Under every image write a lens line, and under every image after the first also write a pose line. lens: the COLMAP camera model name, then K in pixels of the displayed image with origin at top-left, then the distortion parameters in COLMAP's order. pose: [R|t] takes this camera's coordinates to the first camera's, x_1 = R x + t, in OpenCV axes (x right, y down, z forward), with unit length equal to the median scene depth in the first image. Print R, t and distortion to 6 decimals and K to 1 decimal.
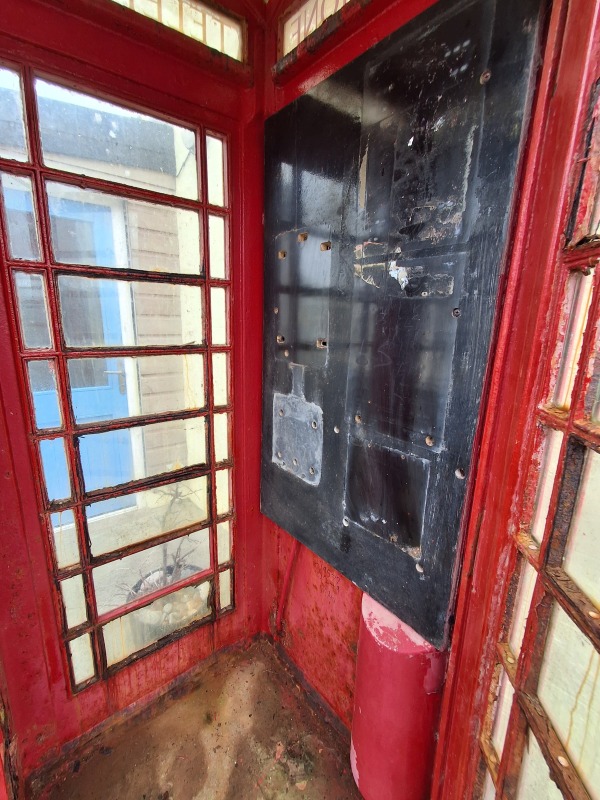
lens RADIAL K [[371.8, 0, 298.9], [0, 371.8, 404.3], [0, 0, 1]] dist [0.017670, 0.003138]
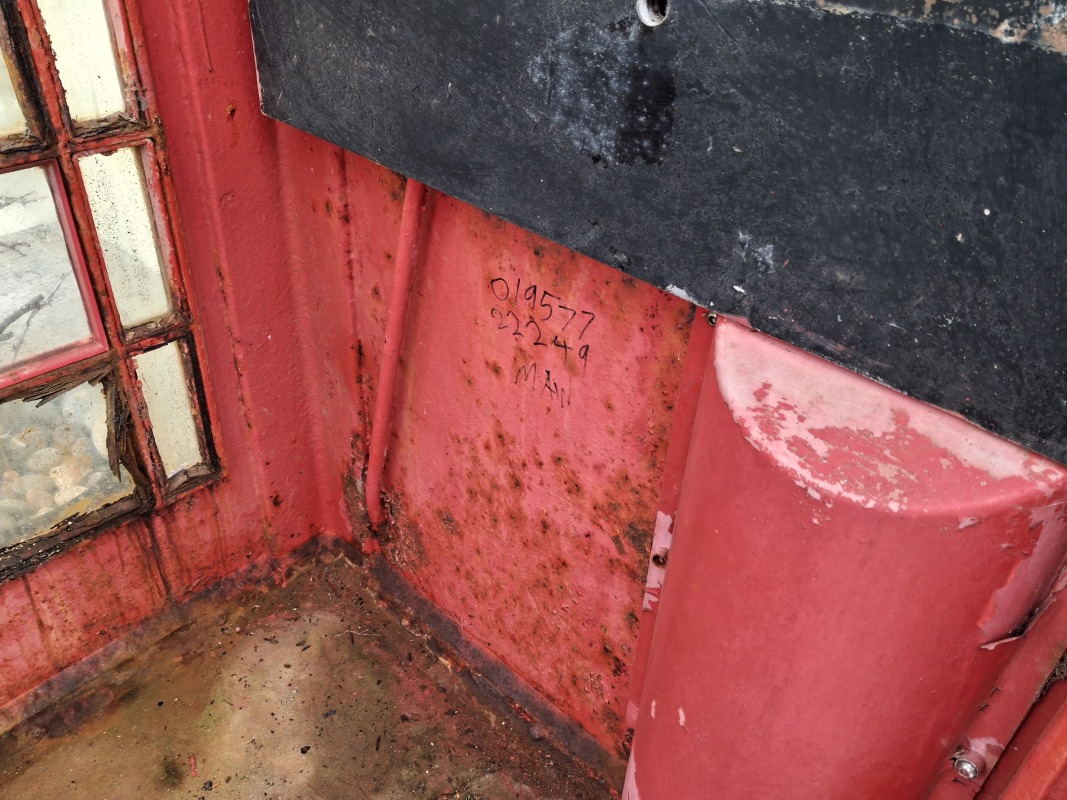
lens RADIAL K [[852.5, 0, 531.7], [0, 852.5, 397.5], [0, 0, 1]] dist [0.050604, -0.054879]
pose [[0.988529, -0.066445, 0.135631, -0.015004], [0.012768, 0.931578, 0.363318, 0.264536], [-0.150492, -0.357419, 0.921740, 0.380704]]
